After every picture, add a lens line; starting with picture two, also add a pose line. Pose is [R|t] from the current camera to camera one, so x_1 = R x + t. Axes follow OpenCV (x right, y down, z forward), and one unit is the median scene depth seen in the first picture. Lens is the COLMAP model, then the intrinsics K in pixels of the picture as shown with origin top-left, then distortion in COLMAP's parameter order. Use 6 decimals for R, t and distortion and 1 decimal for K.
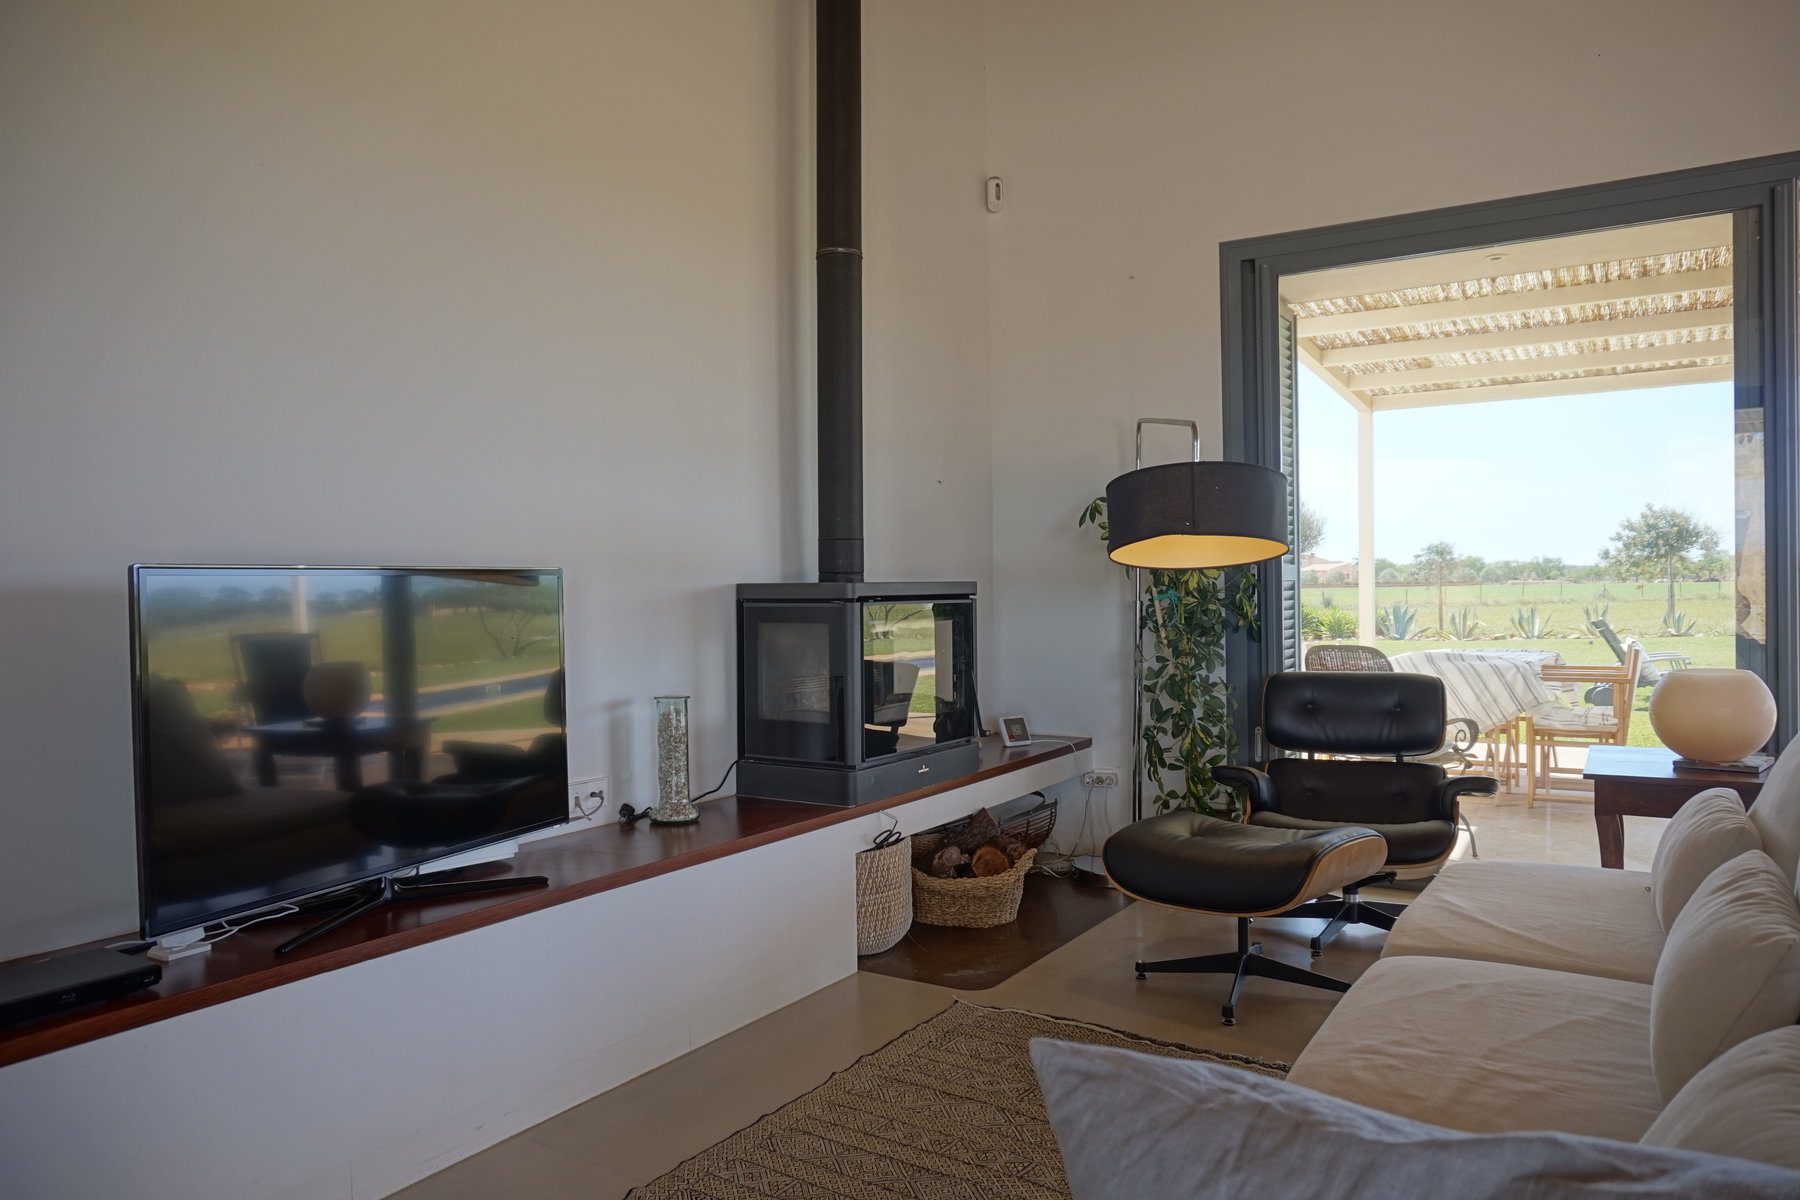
lens RADIAL K [[1214.2, 0, 904.7], [0, 1214.2, 609.7], [0, 0, 1]] dist [-0.024973, -0.001556]
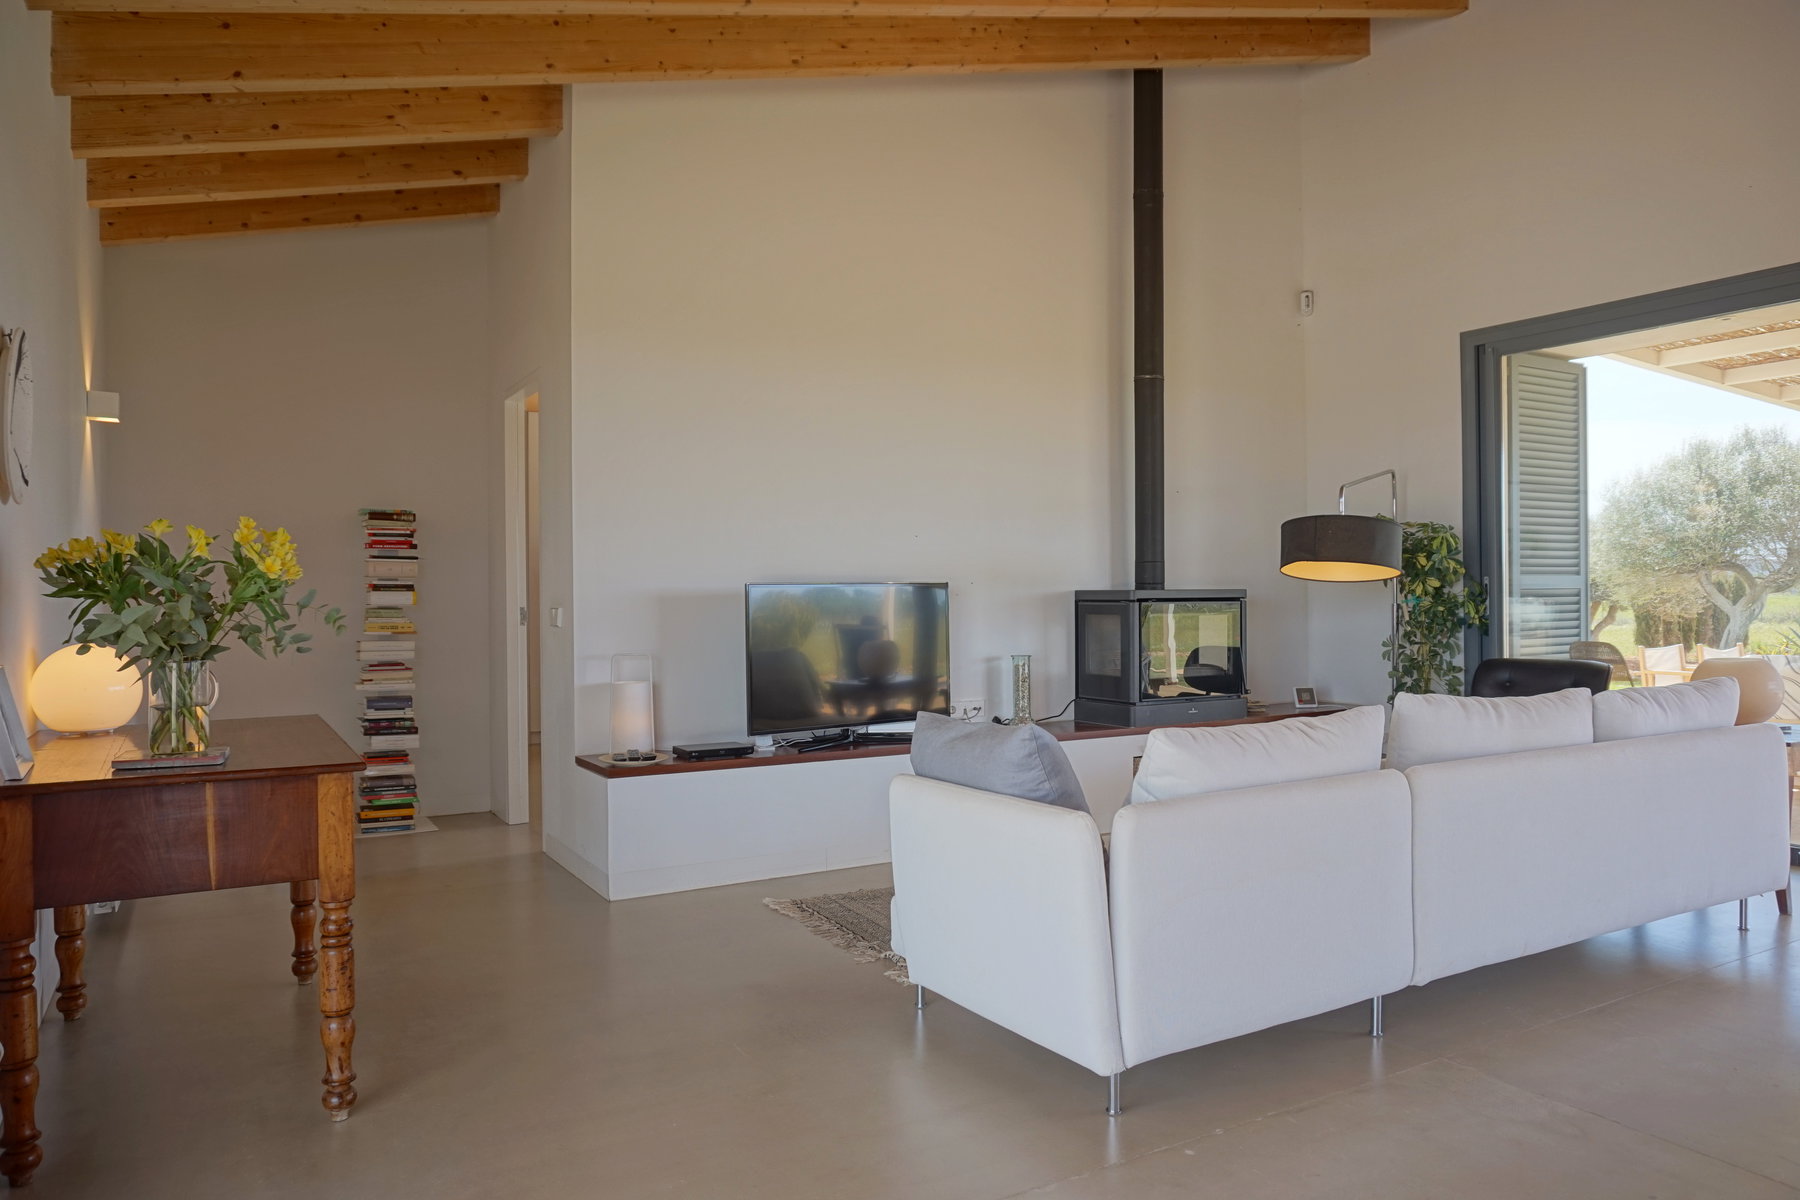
lens RADIAL K [[1214.2, 0, 899.6], [0, 1214.2, 597.8], [0, 0, 1]] dist [-0.024973, -0.001556]
pose [[0.884174, 0.008994, -0.467071, 0.397276], [-0.012766, 0.999906, -0.004913, 0.000086], [0.466983, 0.010306, 0.884206, -0.526793]]
